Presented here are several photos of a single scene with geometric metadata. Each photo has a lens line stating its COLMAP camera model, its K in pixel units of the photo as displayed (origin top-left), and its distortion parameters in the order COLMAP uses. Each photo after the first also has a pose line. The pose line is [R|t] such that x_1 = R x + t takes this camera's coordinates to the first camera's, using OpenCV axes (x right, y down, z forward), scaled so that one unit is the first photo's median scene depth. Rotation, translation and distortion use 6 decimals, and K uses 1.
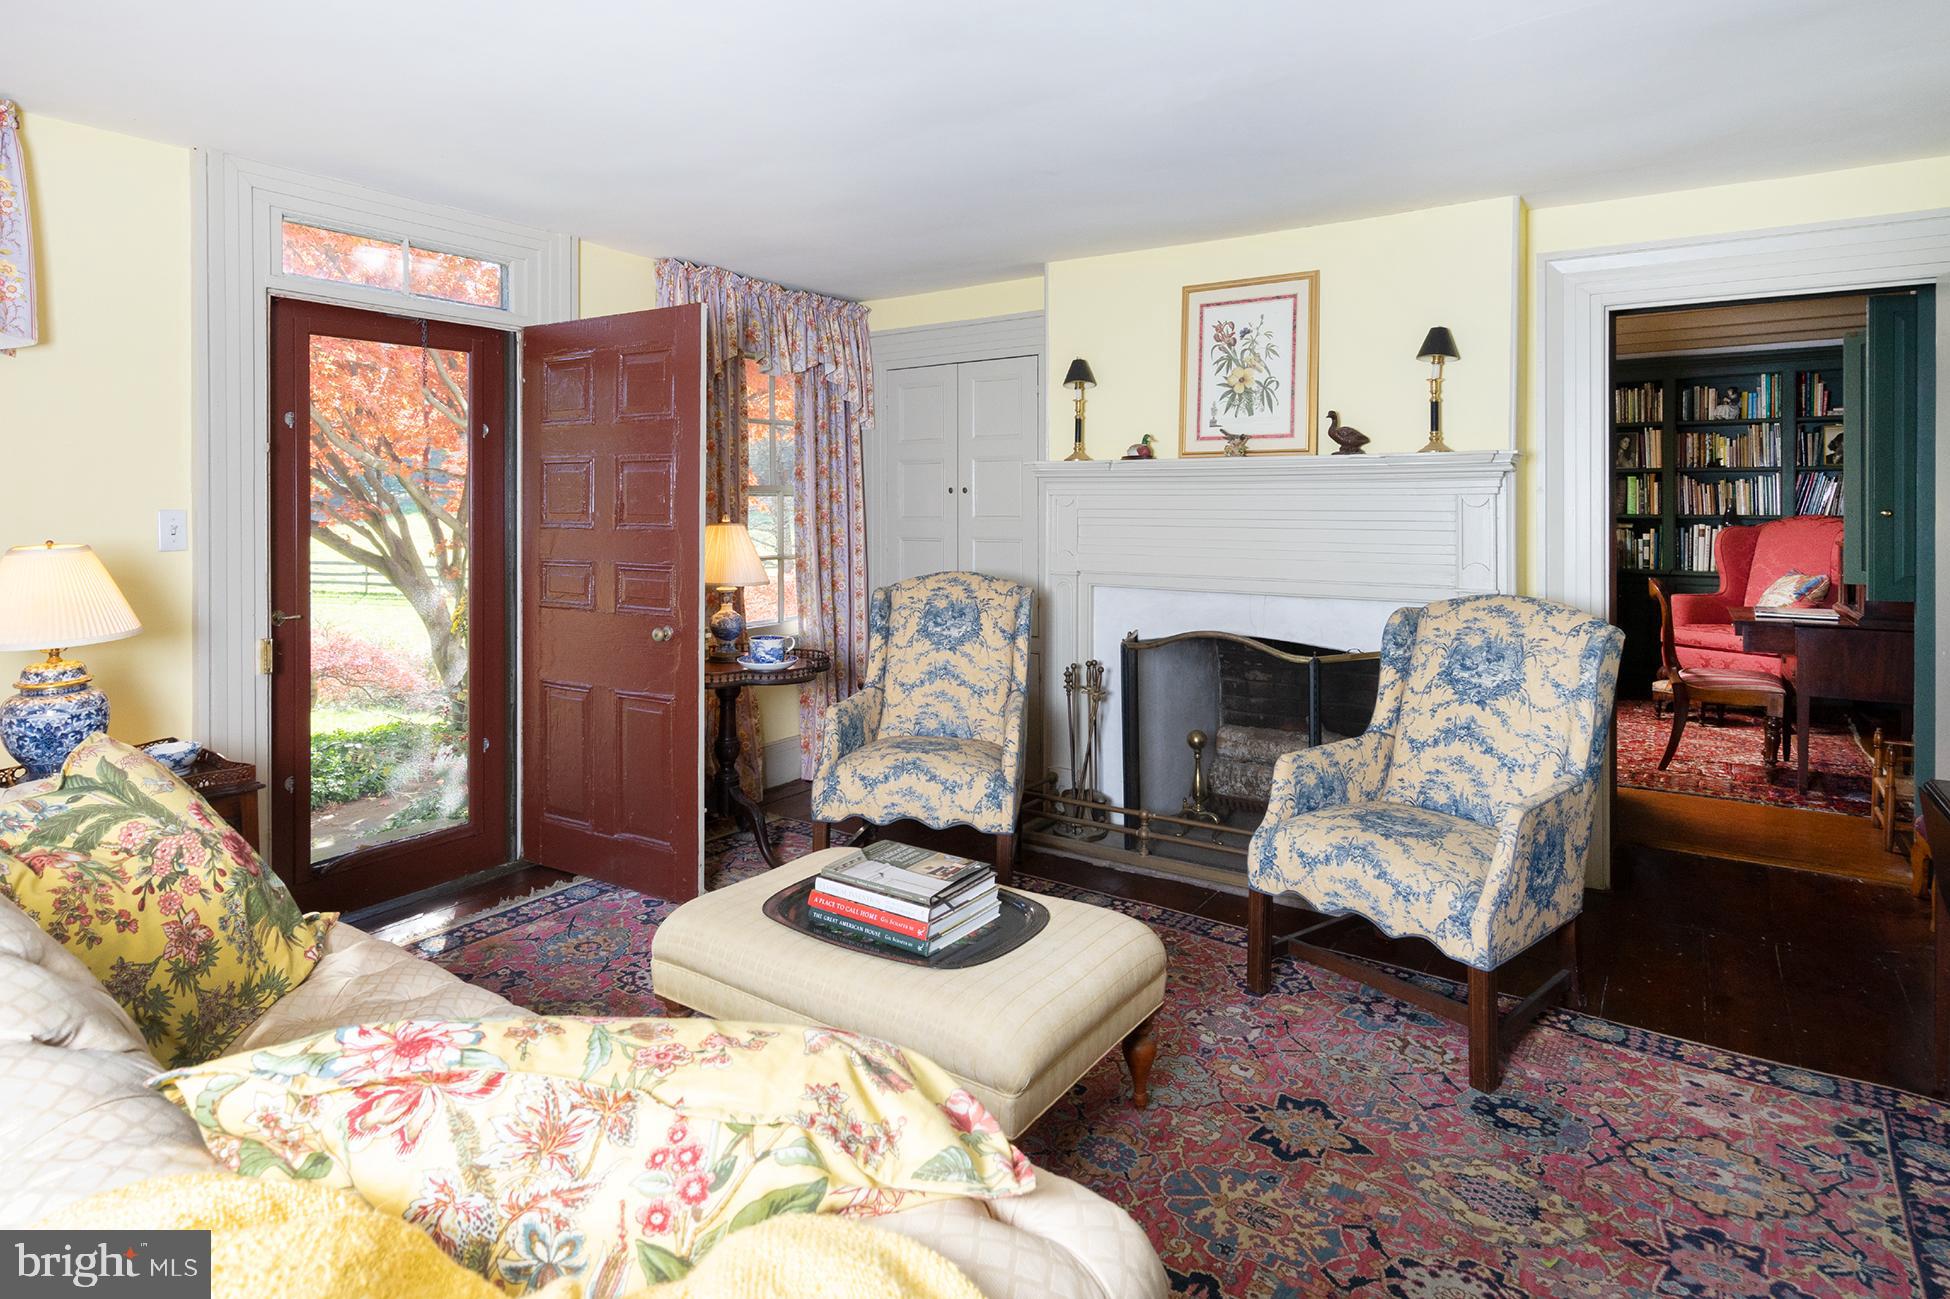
lens RADIAL K [[1078.9, 0, 937.8], [0, 1078.9, 505.3], [0, 0, 1]] dist [0.001756, -0.000318]
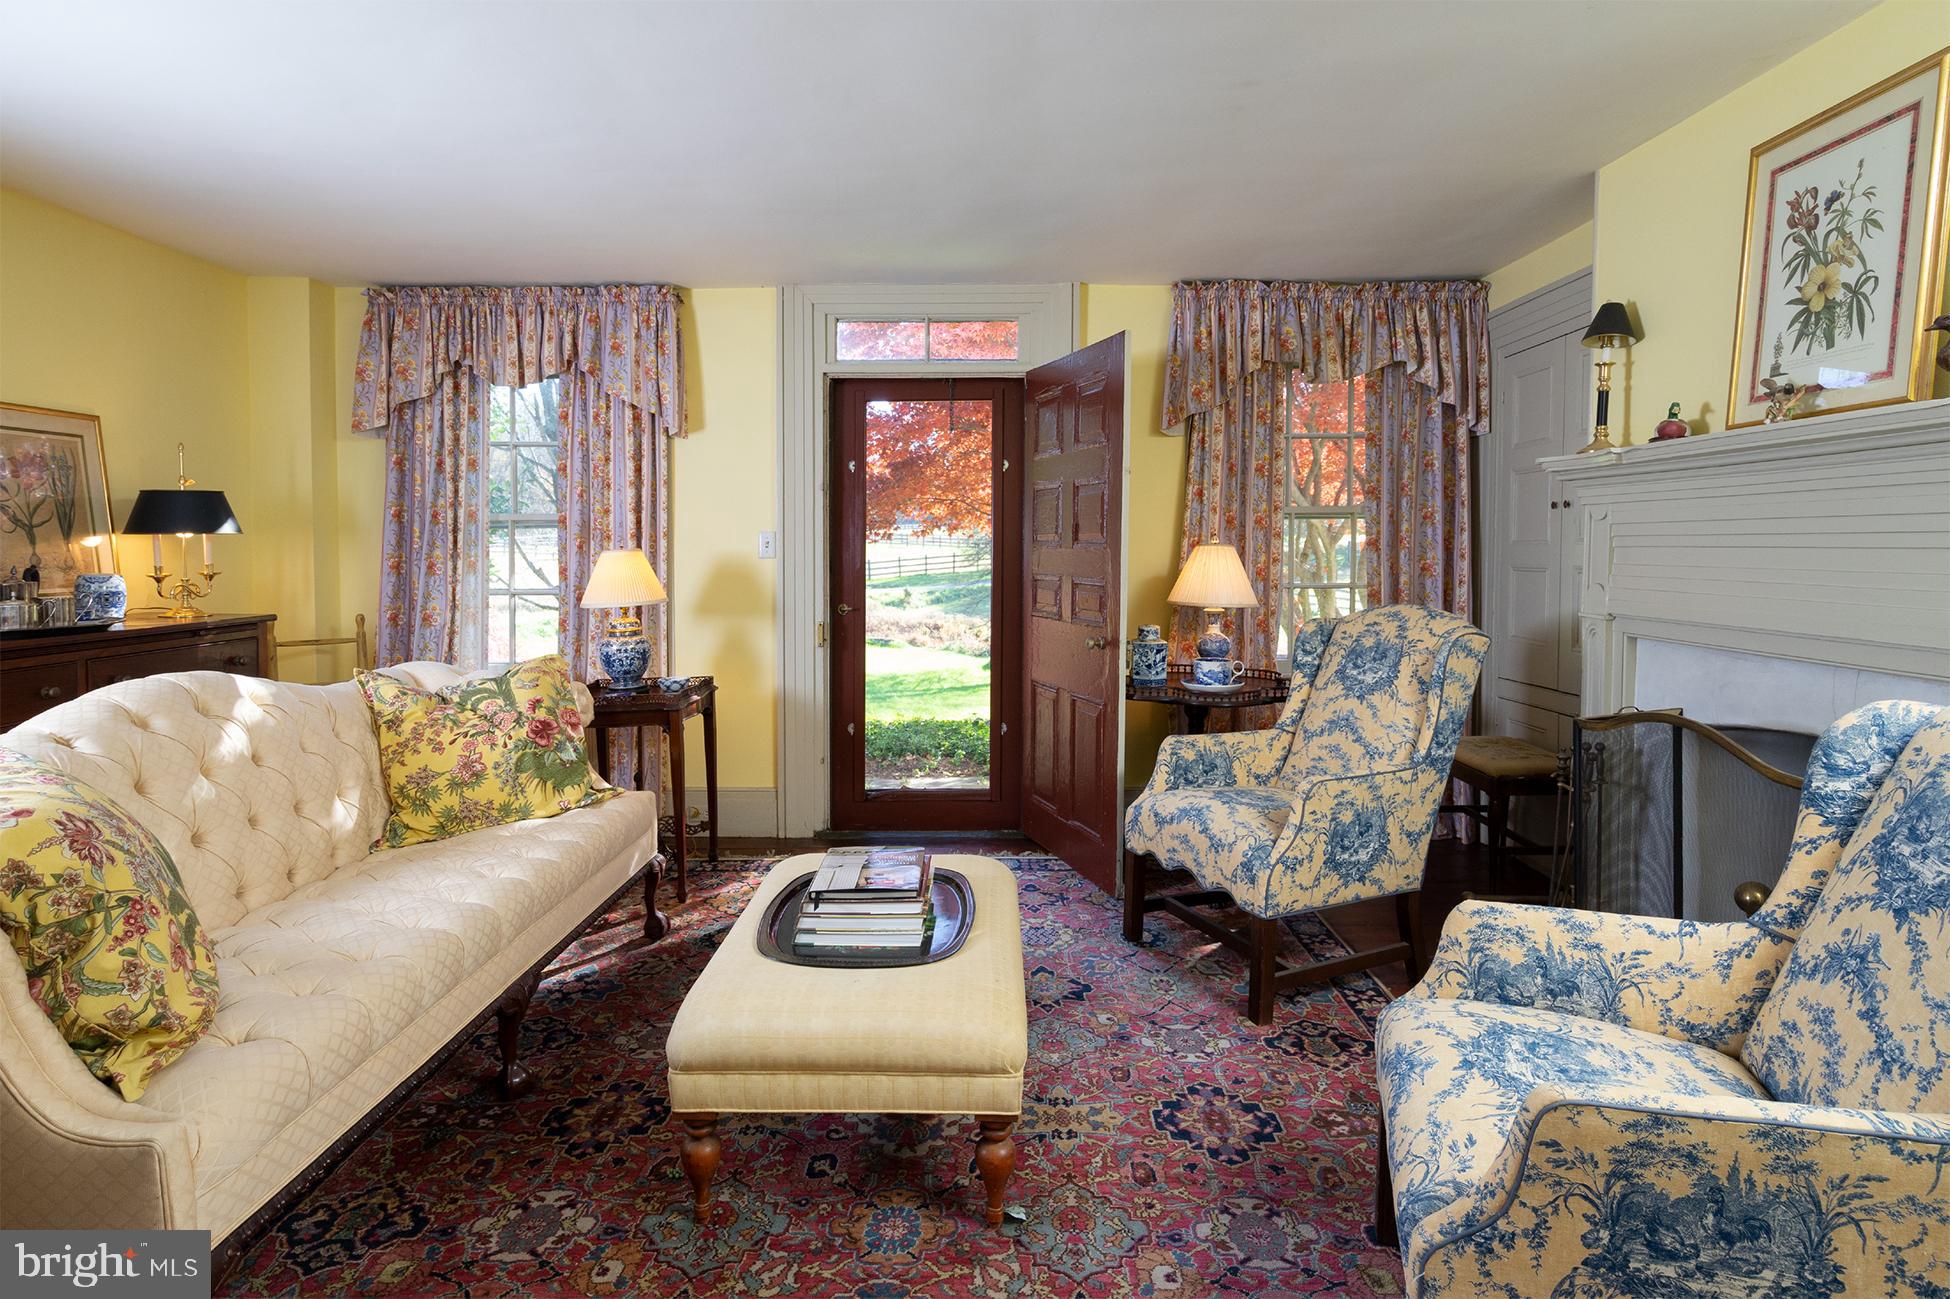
lens RADIAL K [[1013.2, 0, 947.3], [0, 1013.2, 588.7], [0, 0, 1]] dist [0.000399, -0.000435]
pose [[0.560874, 0.034197, -0.827195, 0.467313], [-0.000793, 0.999168, 0.040769, 0.020632], [0.827901, -0.022210, 0.560435, 0.317261]]
